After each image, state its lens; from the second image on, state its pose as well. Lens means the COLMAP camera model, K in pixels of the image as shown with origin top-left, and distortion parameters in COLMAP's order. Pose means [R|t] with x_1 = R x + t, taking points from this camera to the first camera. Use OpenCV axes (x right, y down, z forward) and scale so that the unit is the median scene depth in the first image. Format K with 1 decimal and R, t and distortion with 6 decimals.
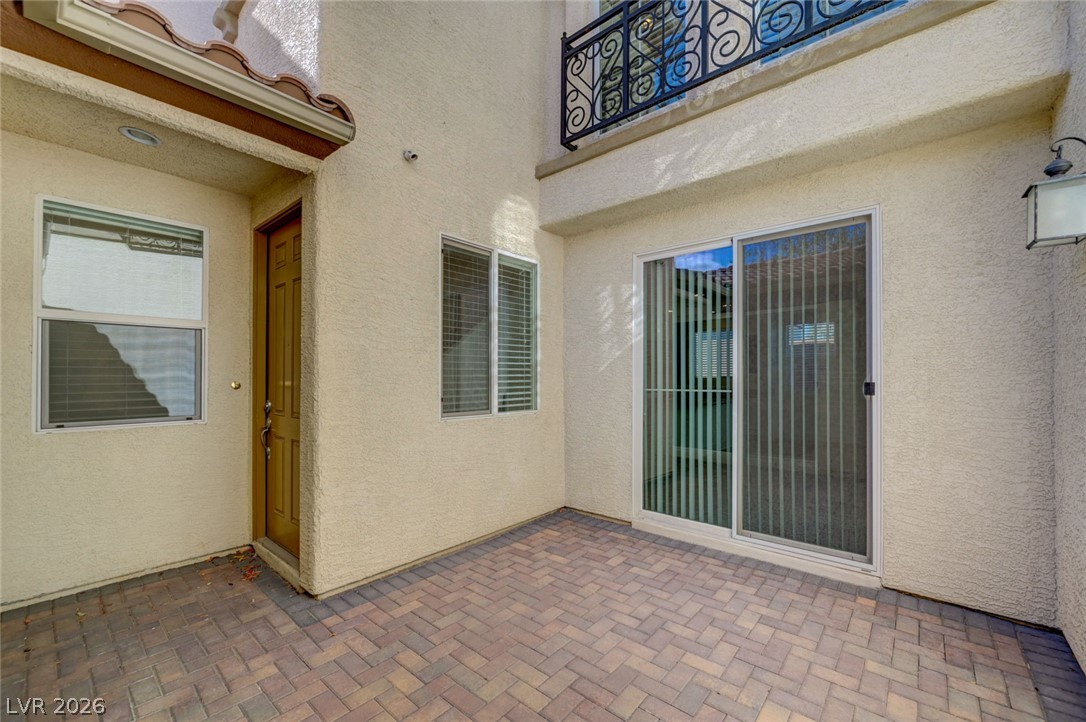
lens RADIAL K [[428.7, 0, 543.7], [0, 428.7, 374.3], [0, 0, 1]] dist [0.001700, 0.000094]
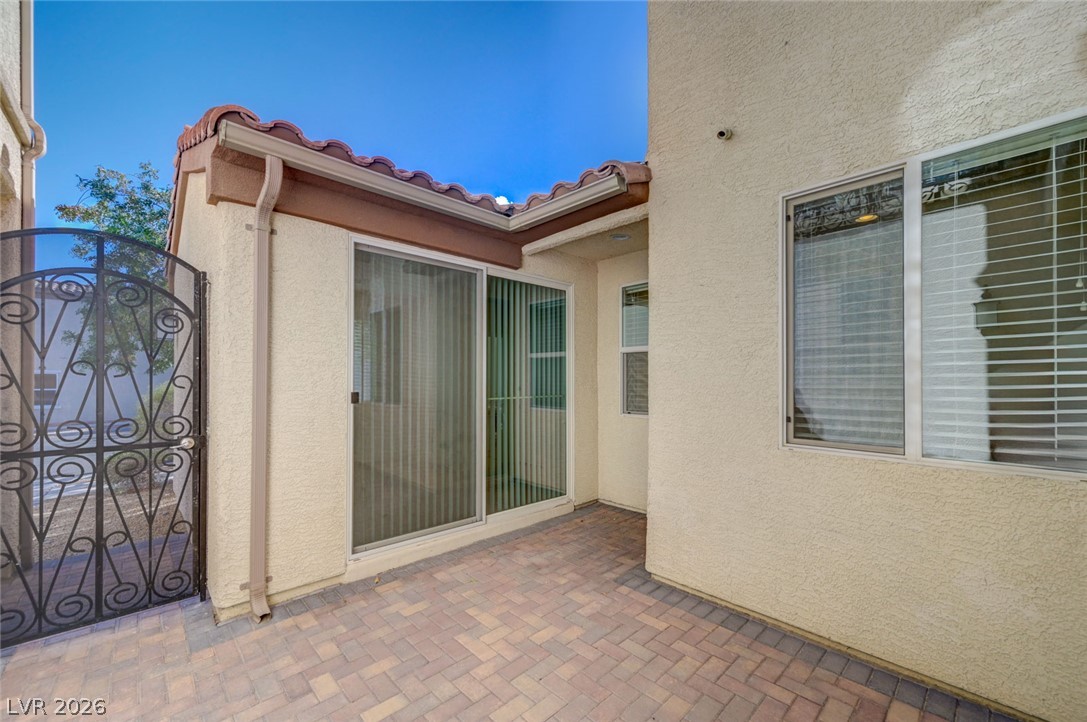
lens RADIAL K [[429.1, 0, 544.2], [0, 429.1, 374.3], [0, 0, 1]] dist [0.001700, 0.000094]
pose [[-0.078931, -0.012395, -0.996803, 0.652847], [0.011145, 0.999849, -0.013316, -0.015854], [0.996818, -0.012160, -0.078781, 0.780980]]
